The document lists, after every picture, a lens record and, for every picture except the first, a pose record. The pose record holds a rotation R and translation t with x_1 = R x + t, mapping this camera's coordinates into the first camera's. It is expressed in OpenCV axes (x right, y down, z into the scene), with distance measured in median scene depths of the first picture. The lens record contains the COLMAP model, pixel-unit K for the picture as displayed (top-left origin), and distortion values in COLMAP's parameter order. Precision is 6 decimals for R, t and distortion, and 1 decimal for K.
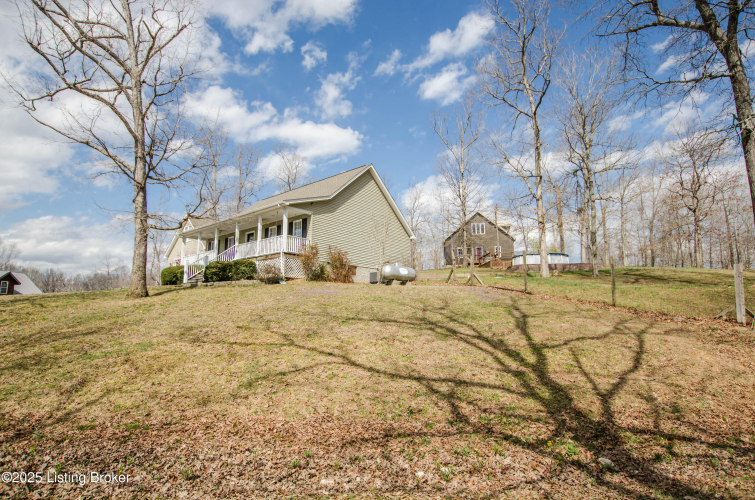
lens RADIAL K [[392.4, 0, 377.5], [0, 392.4, 250.0], [0, 0, 1]] dist [-0.014712, -0.000104]
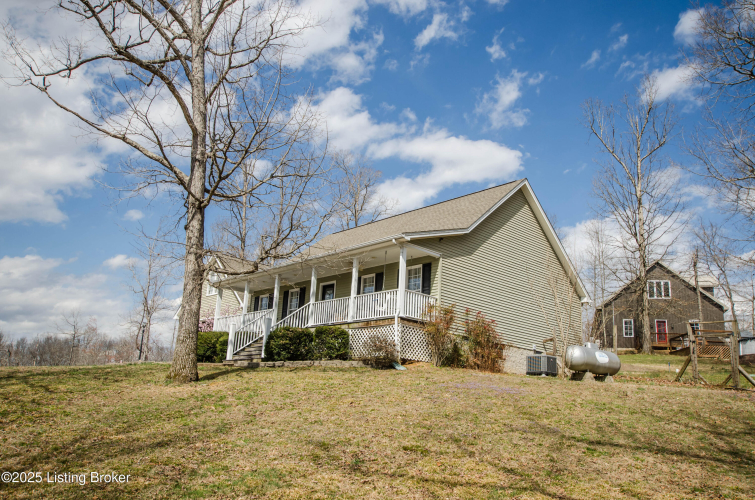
lens RADIAL K [[598.2, 0, 377.5], [0, 598.2, 250.0], [0, 0, 1]] dist [0.003451, 0.006149]
pose [[0.993431, 0.025530, -0.111546, -0.166016], [-0.037624, 0.993471, -0.107698, 0.003672], [0.108068, 0.111188, 0.987906, 0.058651]]
